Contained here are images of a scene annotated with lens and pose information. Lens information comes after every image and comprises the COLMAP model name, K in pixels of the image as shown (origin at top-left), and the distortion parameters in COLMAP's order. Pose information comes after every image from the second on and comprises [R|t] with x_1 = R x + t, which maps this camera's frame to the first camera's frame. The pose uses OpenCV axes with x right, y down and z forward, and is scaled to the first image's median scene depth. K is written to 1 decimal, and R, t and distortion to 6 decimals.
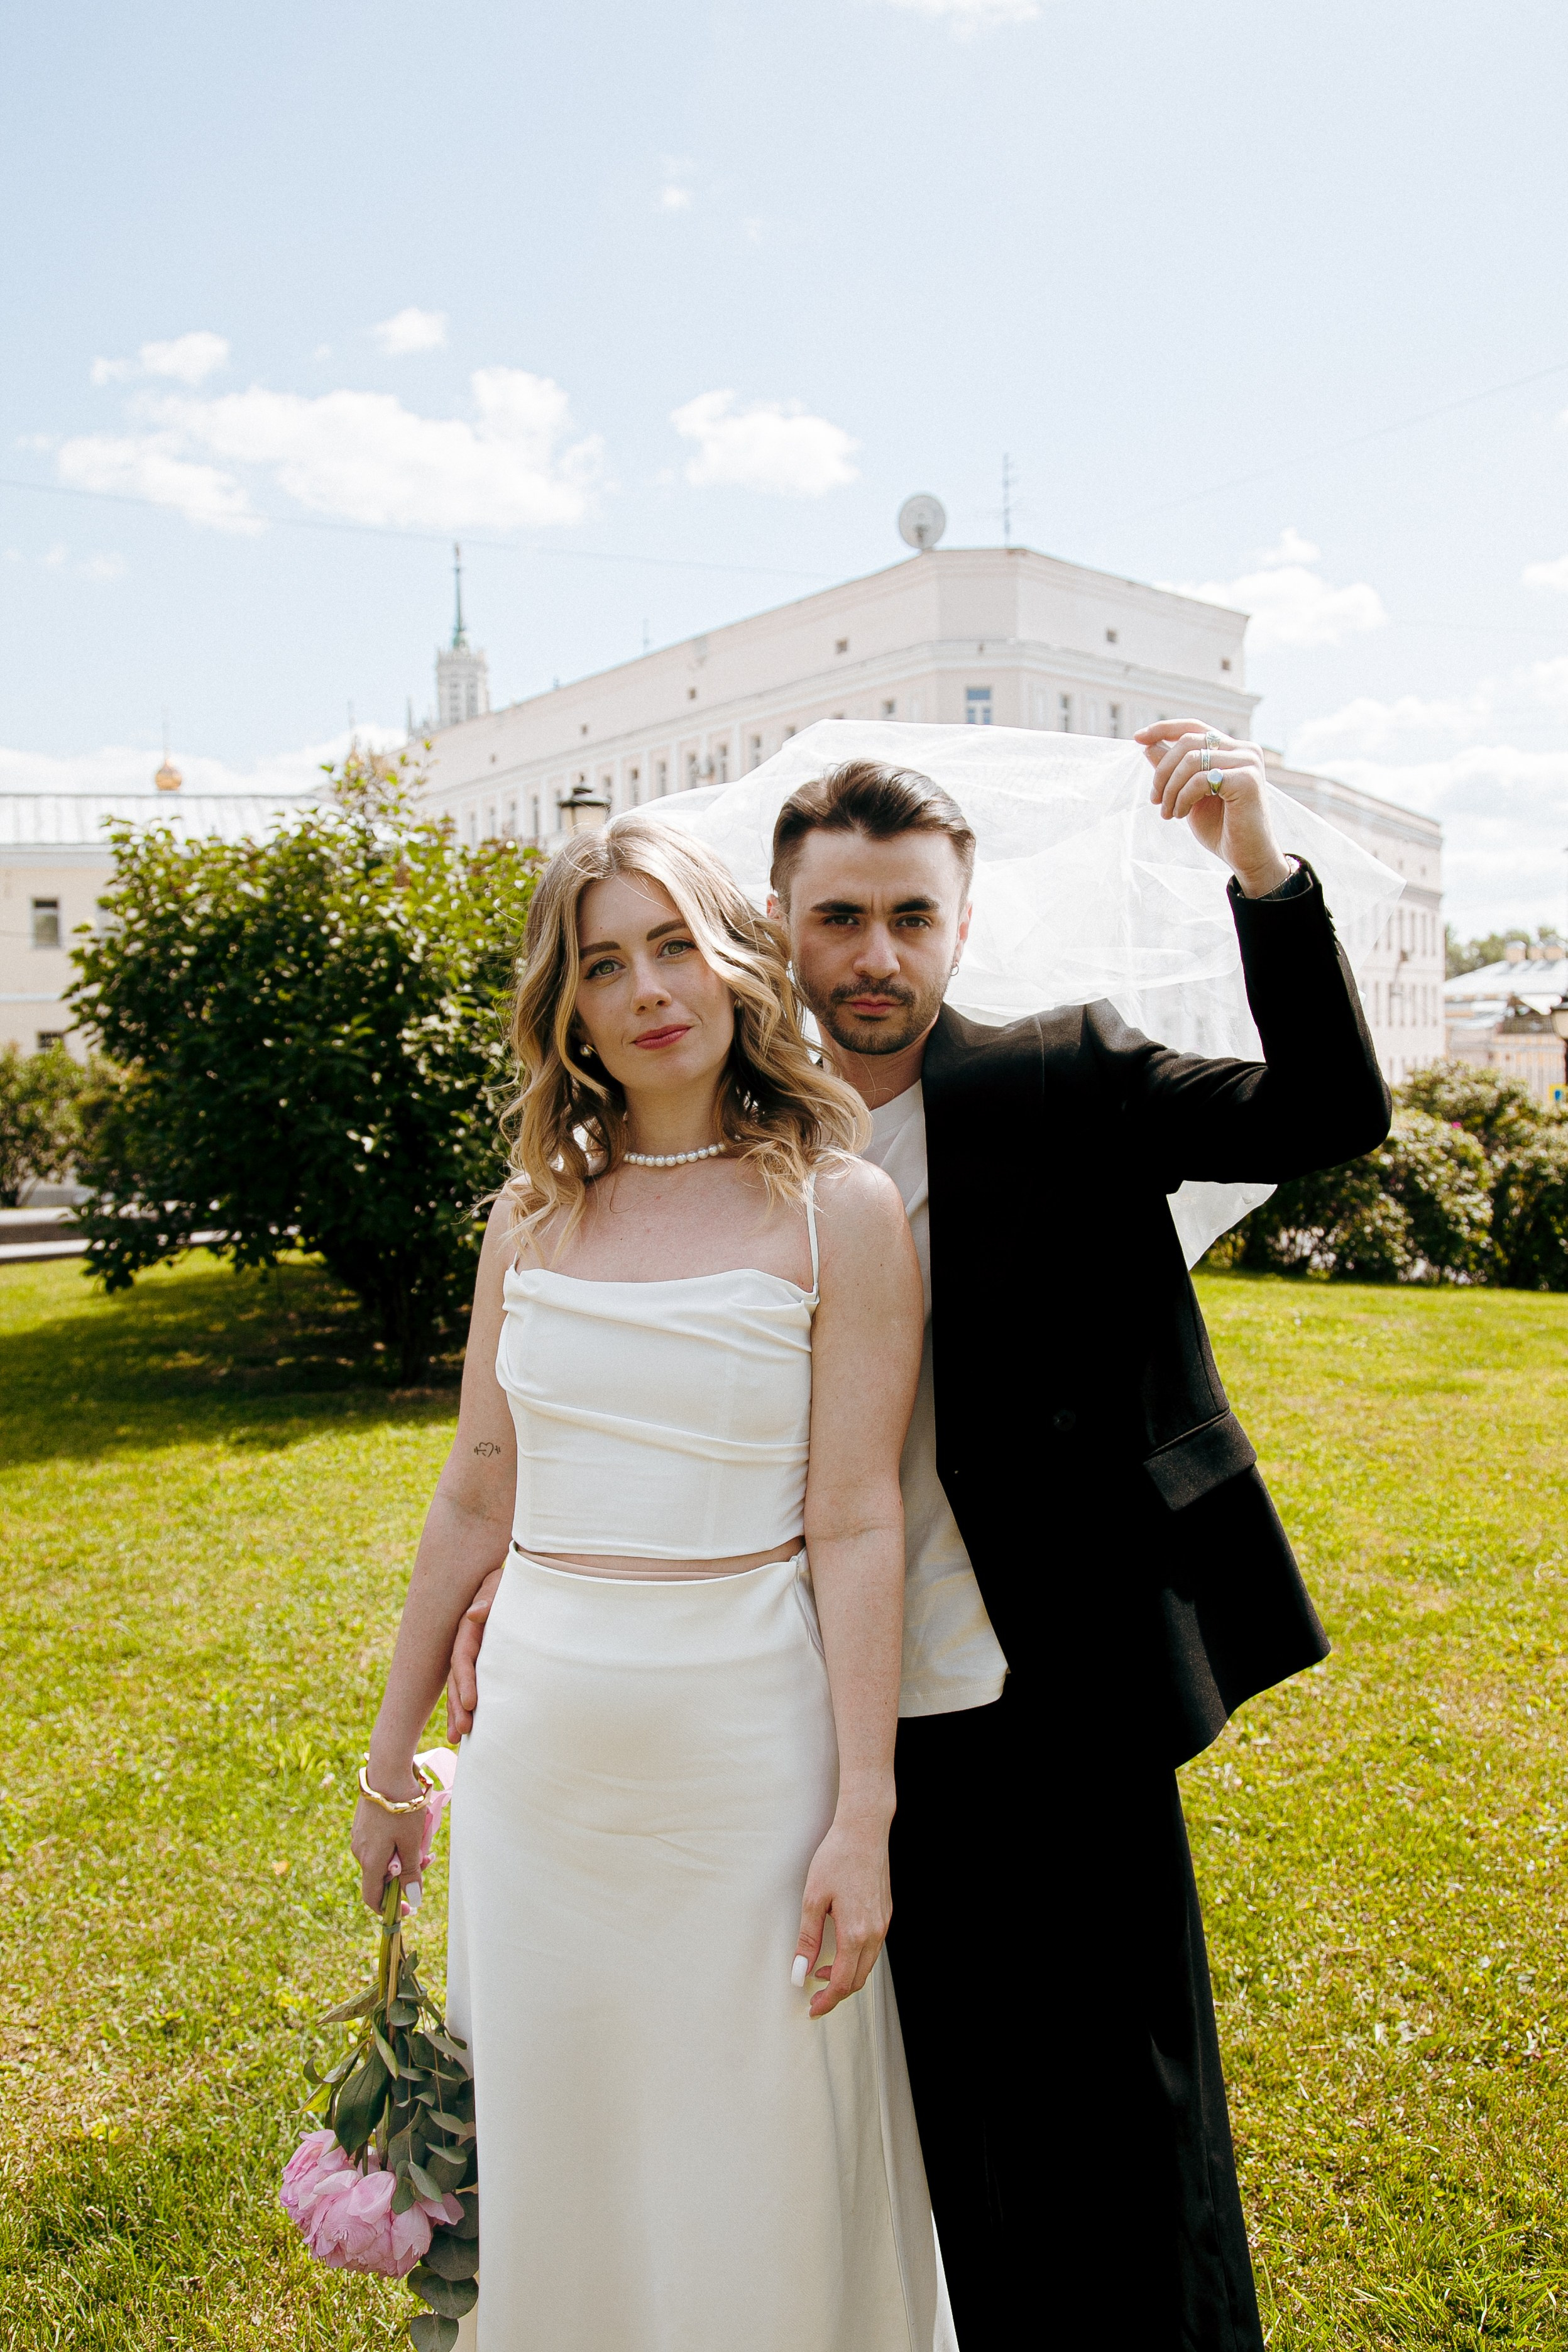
lens RADIAL K [[2129.0, 0, 816.0], [0, 2129.0, 1139.9], [0, 0, 1]] dist [-0.043283, 0.077892]
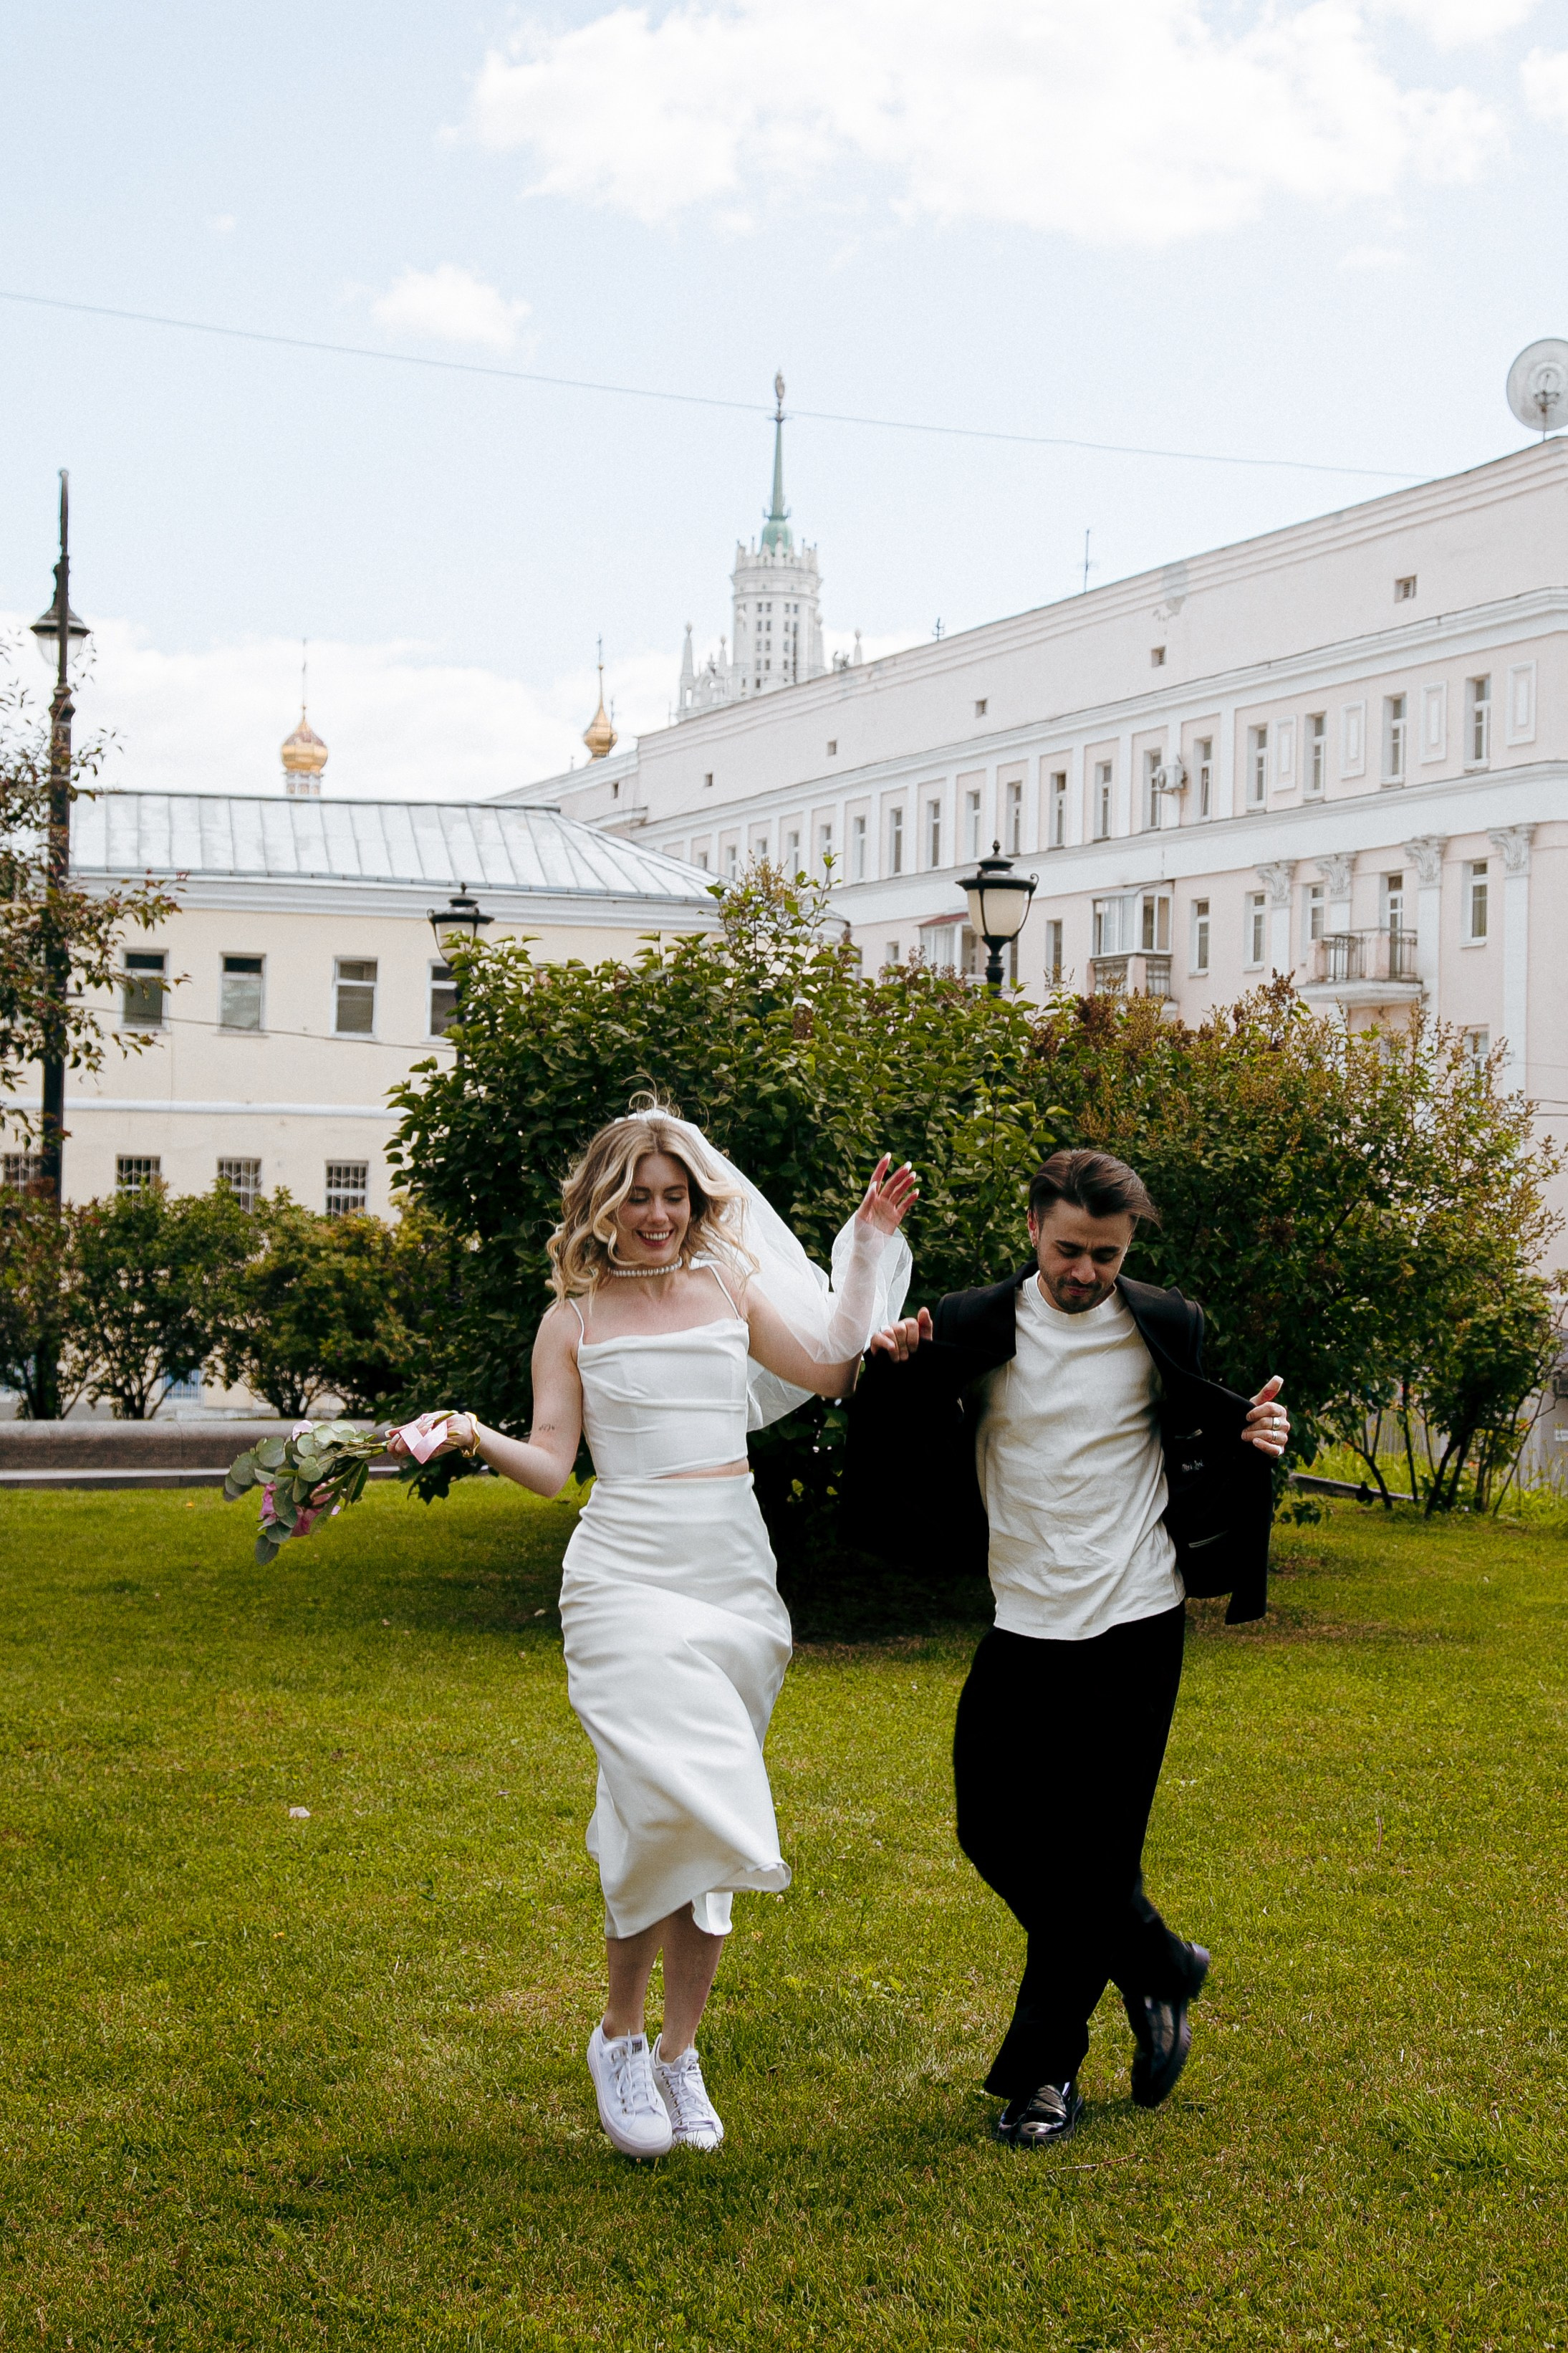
lens RADIAL K [[3643.0, 0, 795.6], [0, 3643.0, 1043.5], [0, 0, 1]] dist [0.133521, -0.015235]
pose [[0.987779, 0.036814, -0.151449, 0.021170], [-0.050562, 0.994841, -0.087946, 0.011200], [0.147430, 0.094529, 0.984545, -0.384585]]
